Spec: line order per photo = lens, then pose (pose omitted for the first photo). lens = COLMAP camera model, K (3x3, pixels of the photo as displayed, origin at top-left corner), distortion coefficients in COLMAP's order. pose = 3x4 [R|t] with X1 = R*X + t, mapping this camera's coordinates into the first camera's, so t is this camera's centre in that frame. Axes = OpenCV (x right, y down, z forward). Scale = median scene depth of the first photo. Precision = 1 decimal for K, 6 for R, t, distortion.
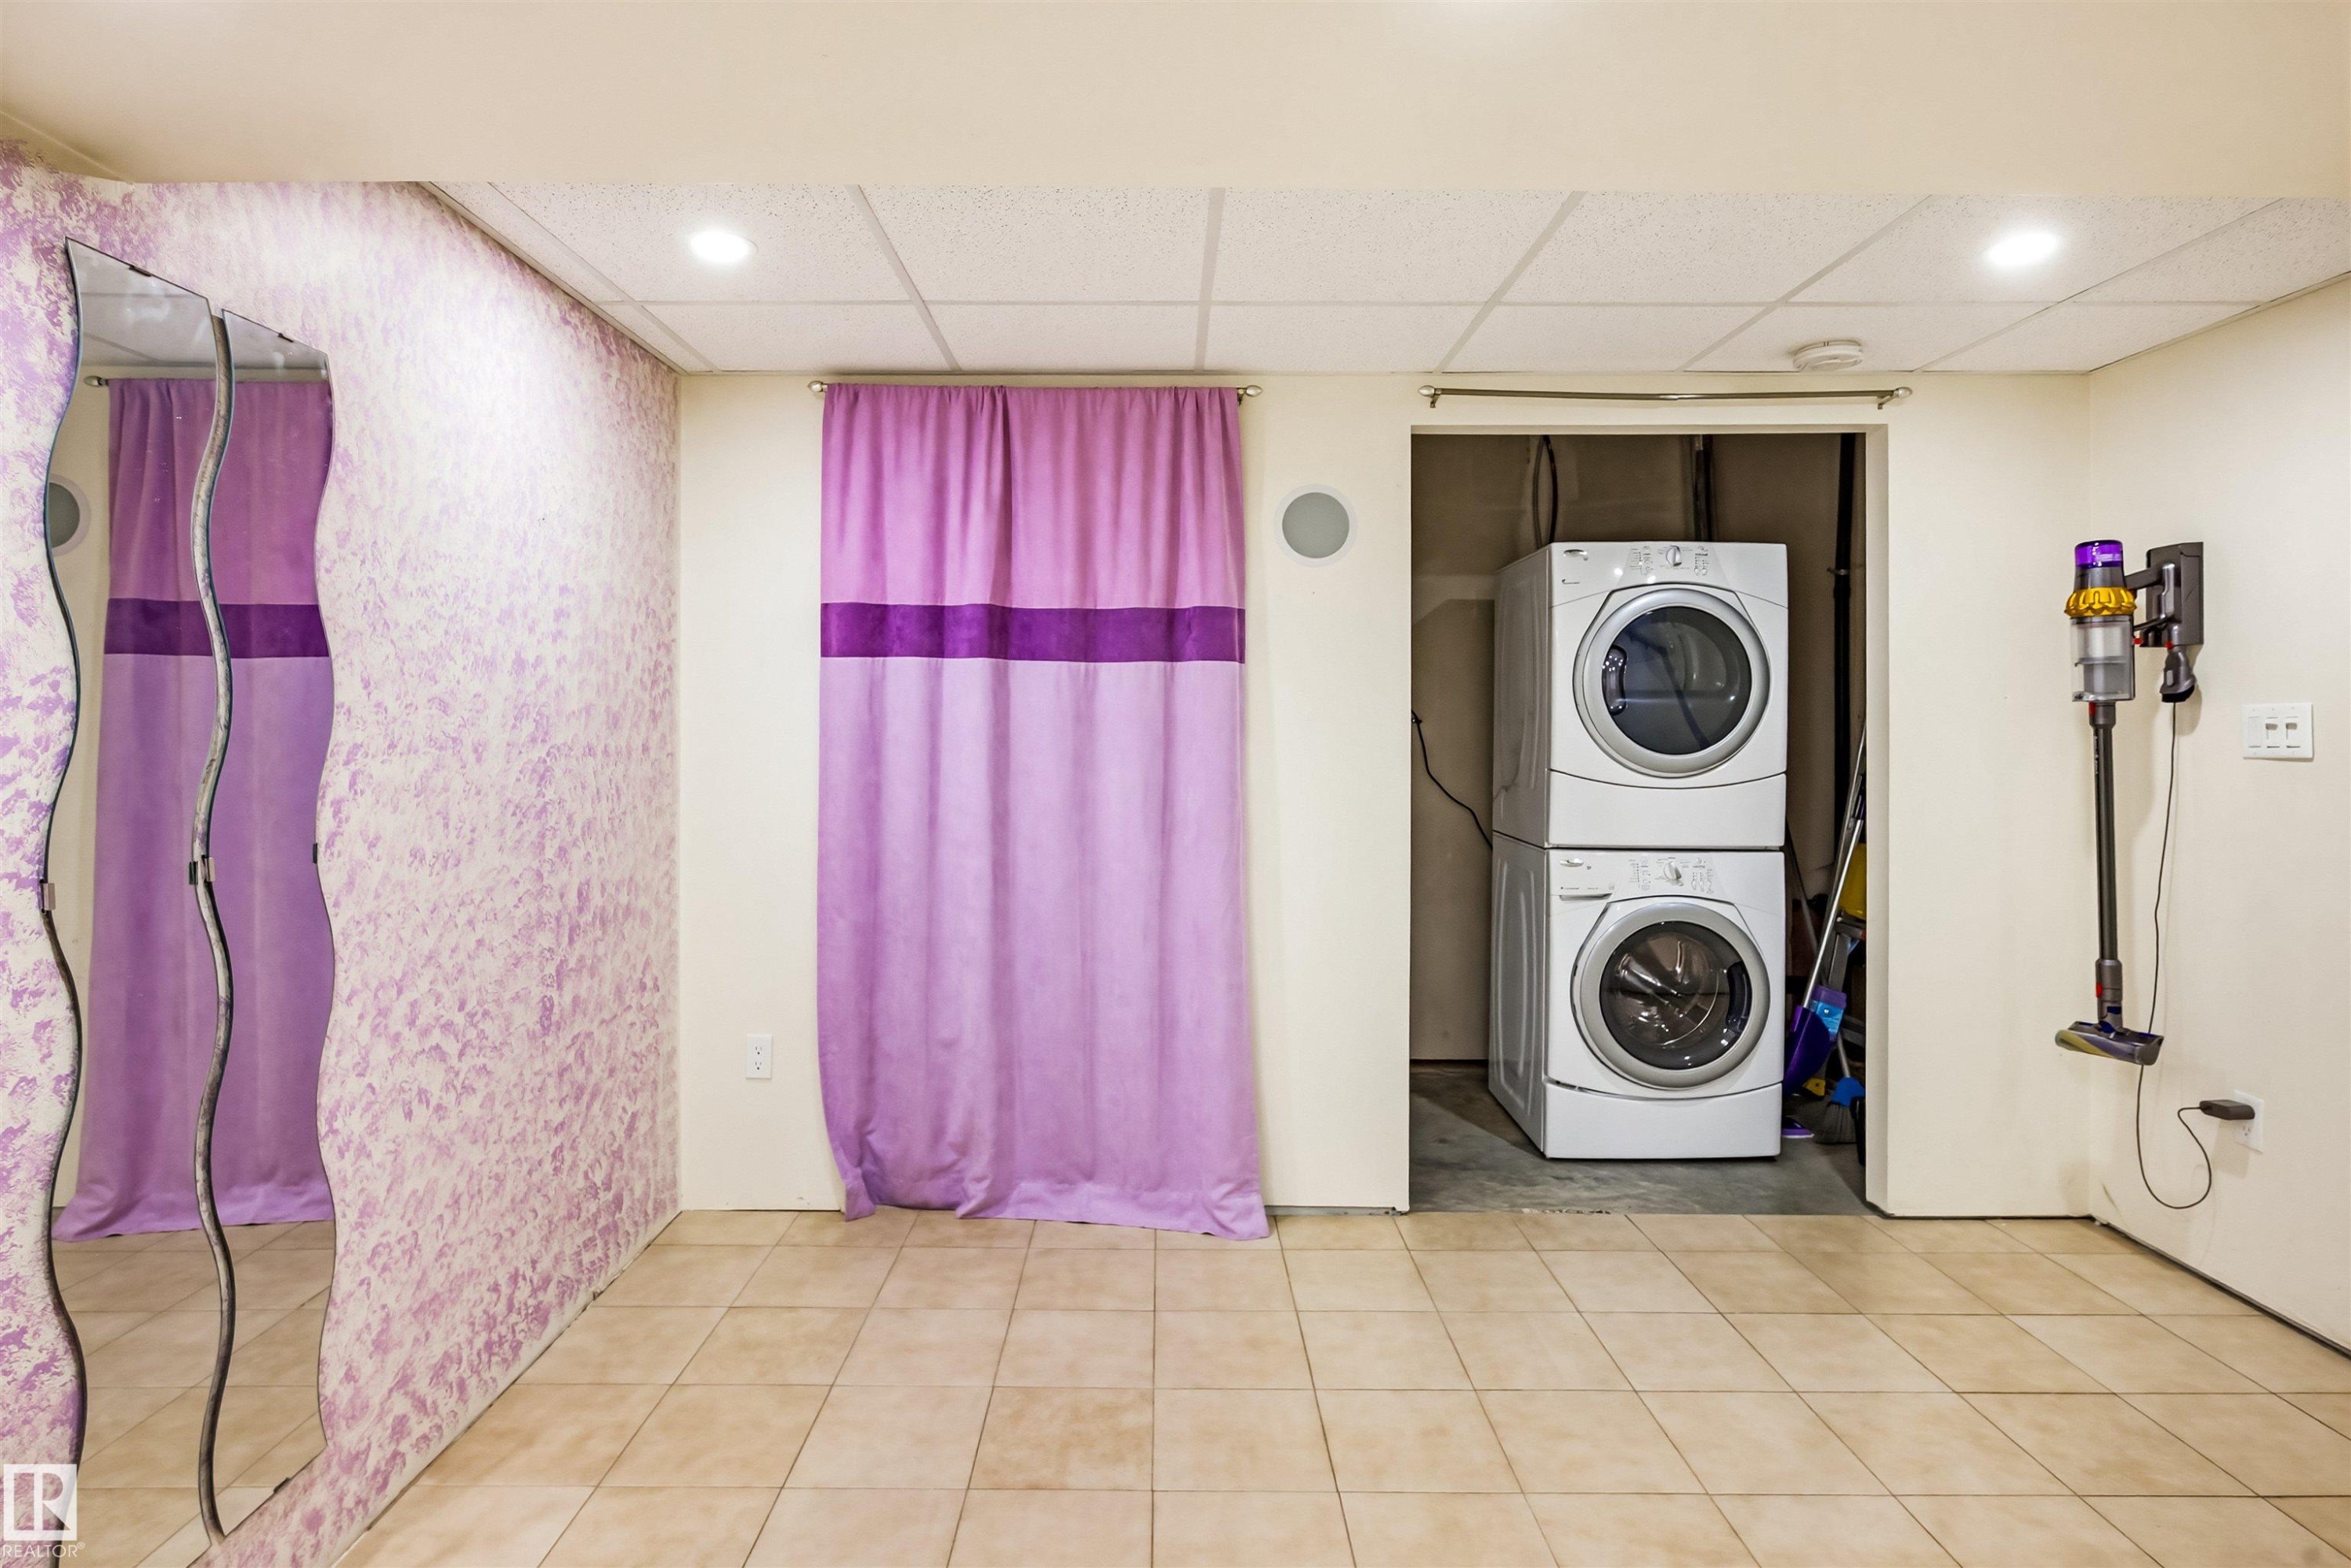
lens RADIAL K [[1145.2, 0, 1144.2], [0, 1145.2, 729.1], [0, 0, 1]] dist [-0.010538, -0.000250]
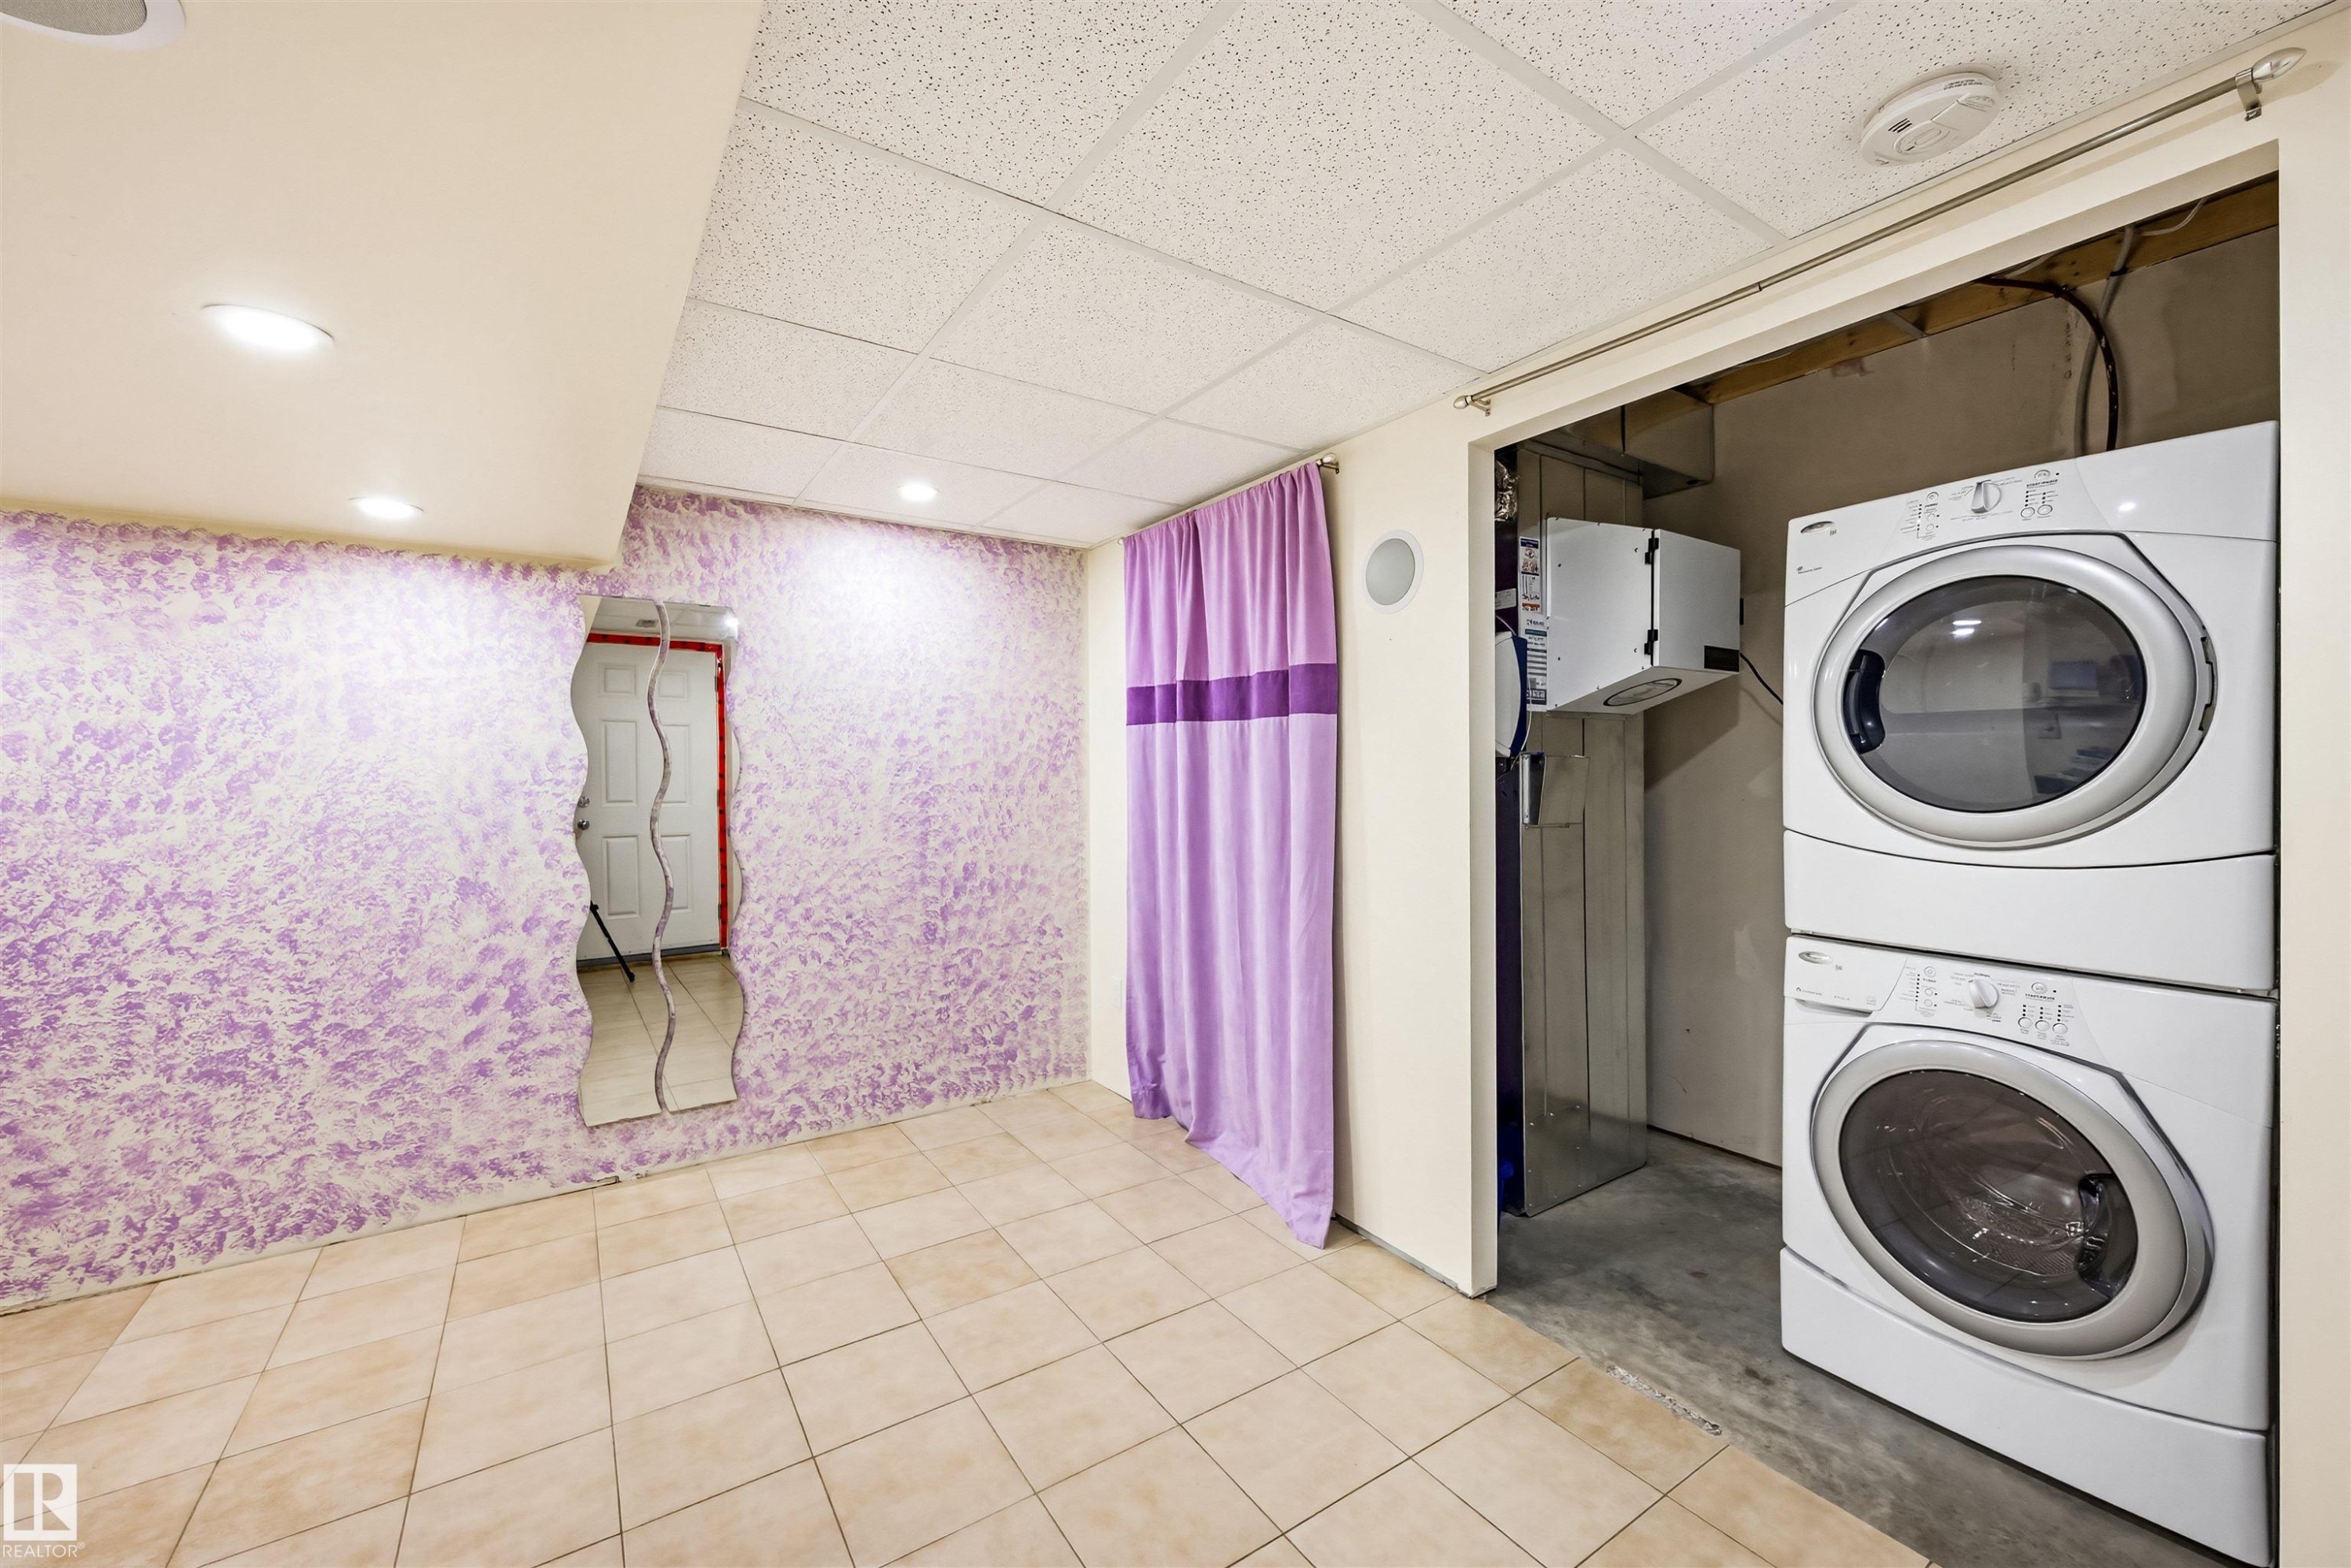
lens RADIAL K [[882.3, 0, 1175.5], [0, 882.3, 784.0], [0, 0, 1]] dist [0.001184, 0.000068]
pose [[0.583543, 0.005651, -0.812063, 0.863270], [0.002760, 0.999956, 0.008942, 0.001311], [0.812078, -0.007459, 0.583501, 0.505673]]
